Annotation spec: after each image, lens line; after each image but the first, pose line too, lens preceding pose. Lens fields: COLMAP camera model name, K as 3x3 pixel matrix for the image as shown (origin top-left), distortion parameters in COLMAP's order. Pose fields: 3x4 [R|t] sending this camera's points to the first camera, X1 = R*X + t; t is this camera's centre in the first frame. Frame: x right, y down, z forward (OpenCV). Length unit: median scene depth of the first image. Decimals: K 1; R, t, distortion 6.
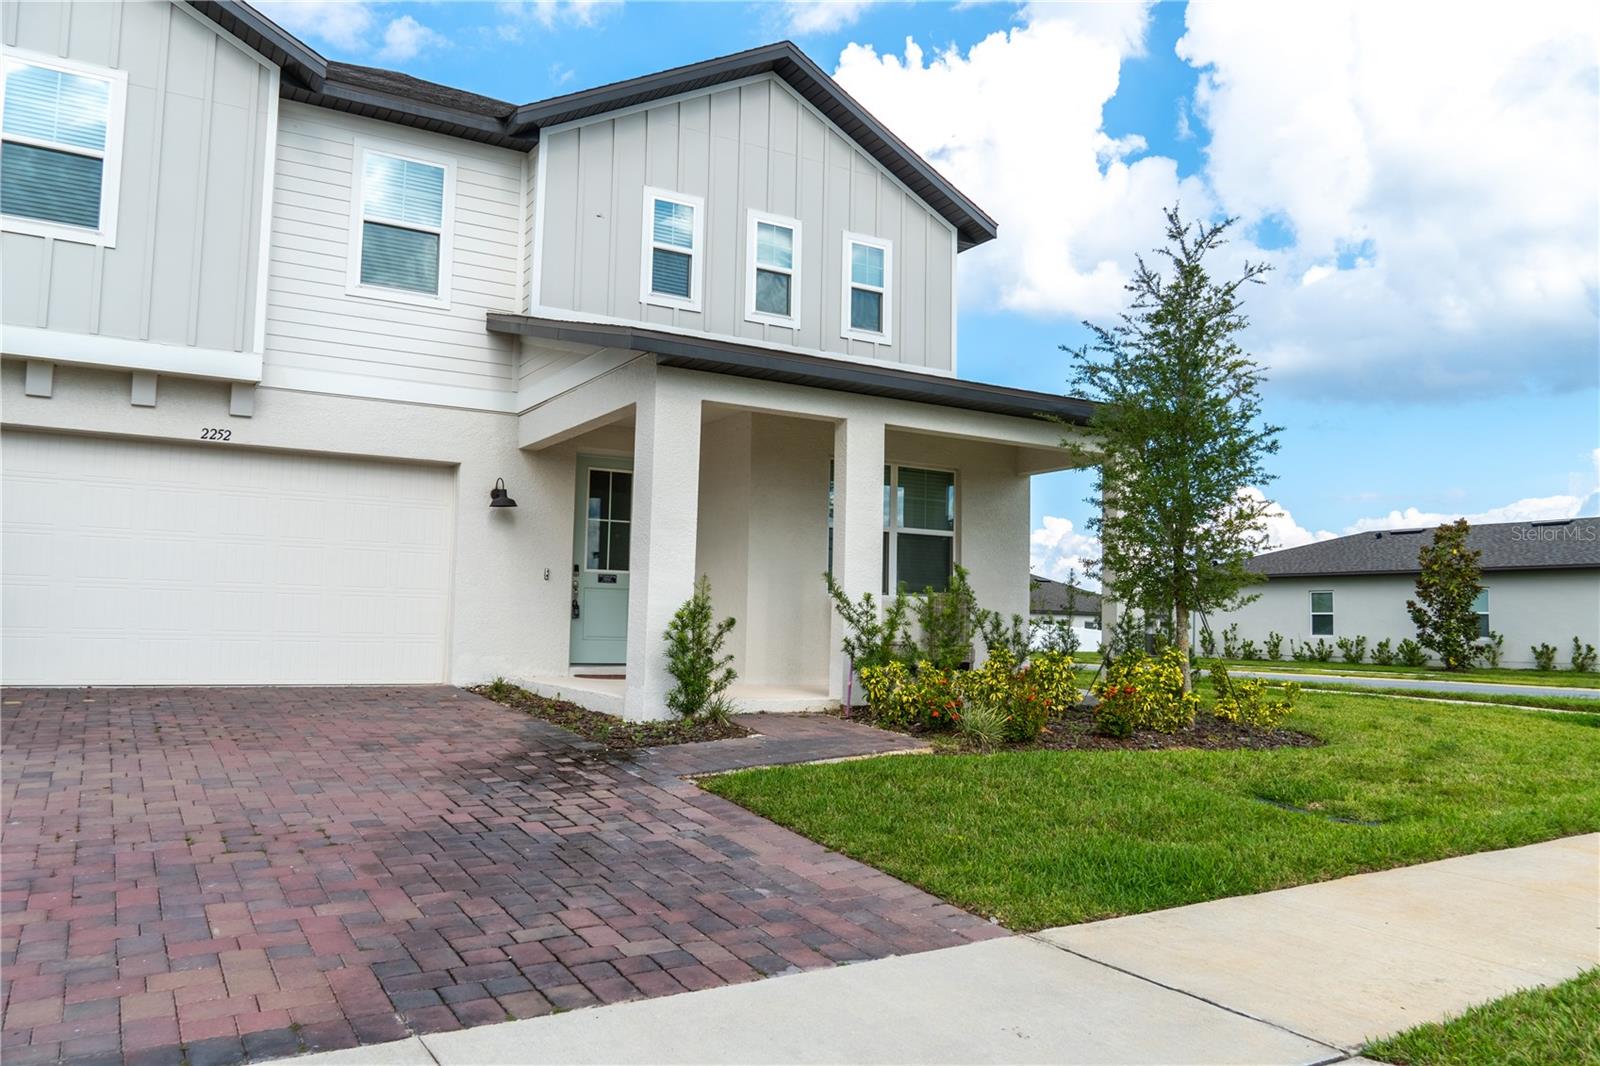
lens RADIAL K [[1207.1, 0, 773.1], [0, 1207.1, 535.3], [0, 0, 1]] dist [-0.015714, 0.000502]
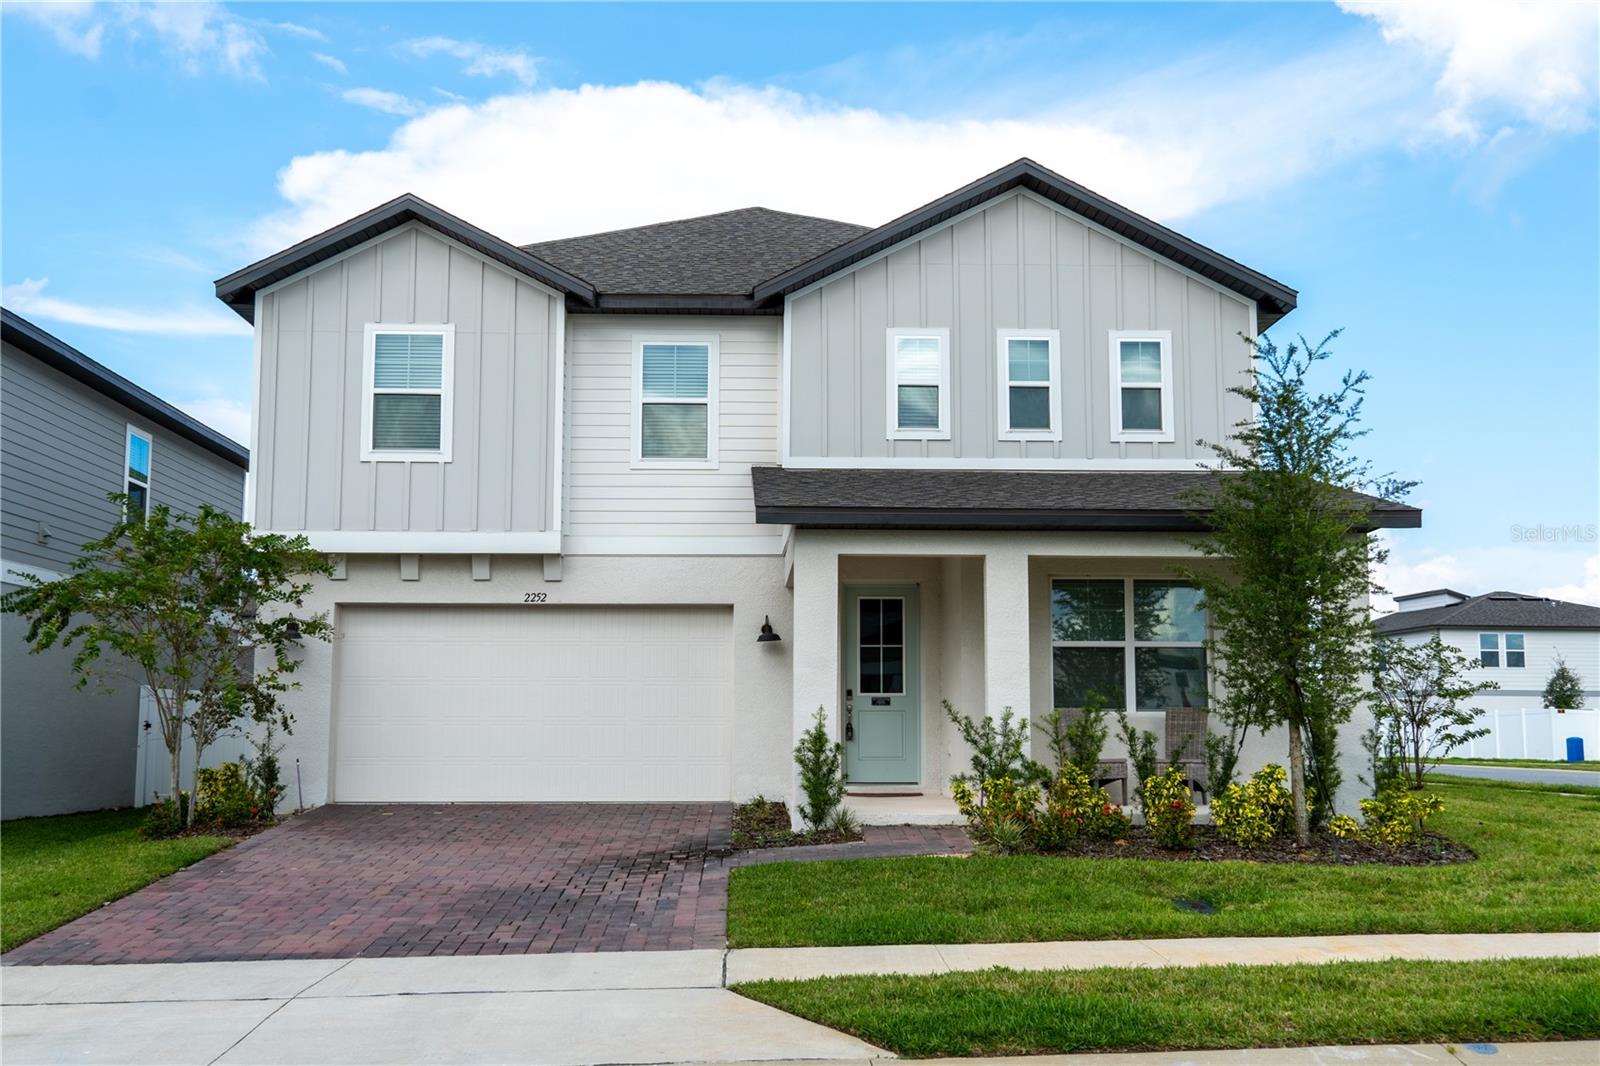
lens RADIAL K [[1722.5, 0, 776.7], [0, 1722.5, 548.1], [0, 0, 1]] dist [0.024873, 0.000000]
pose [[0.869475, -0.070778, -0.488880, 0.629225], [0.056737, 0.997441, -0.043499, -0.043925], [0.490708, 0.010084, 0.871266, -0.427162]]
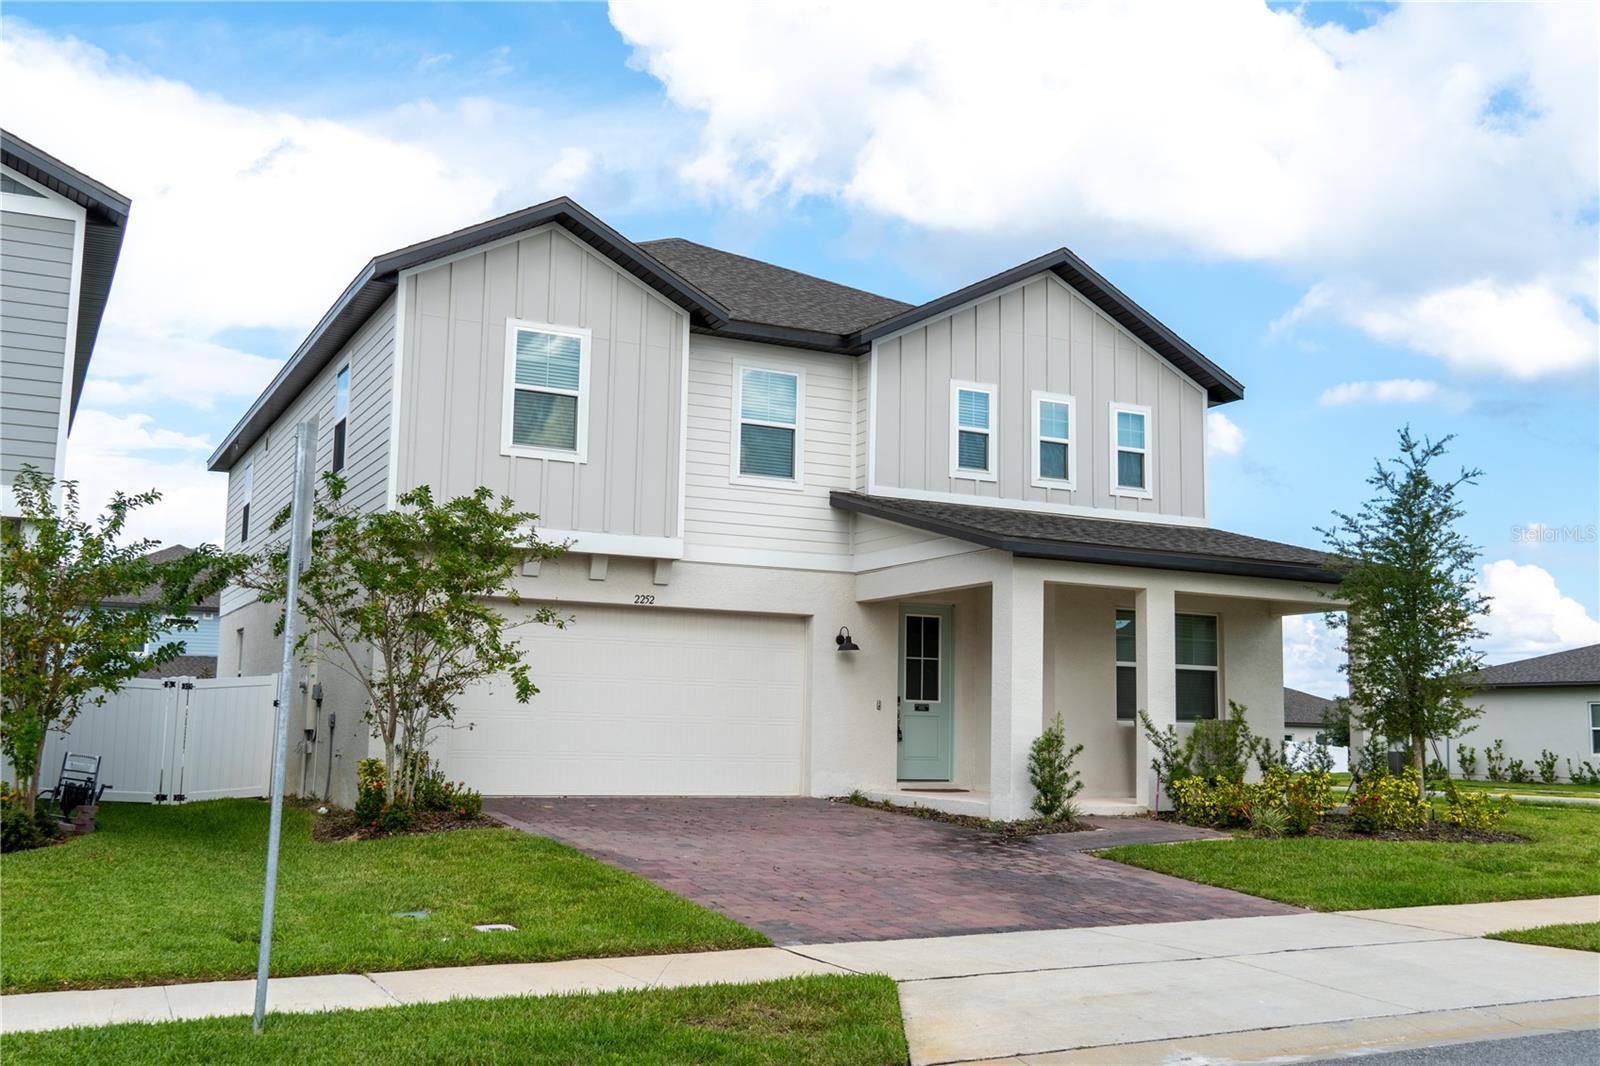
lens RADIAL K [[1722.5, 0, 725.8], [0, 1722.5, 536.9], [0, 0, 1]] dist [0.024873, 0.000000]
pose [[0.997694, -0.008709, -0.067312, -0.254262], [0.006001, 0.999168, -0.040329, -0.076871], [0.067607, 0.039832, 0.996917, -0.846118]]
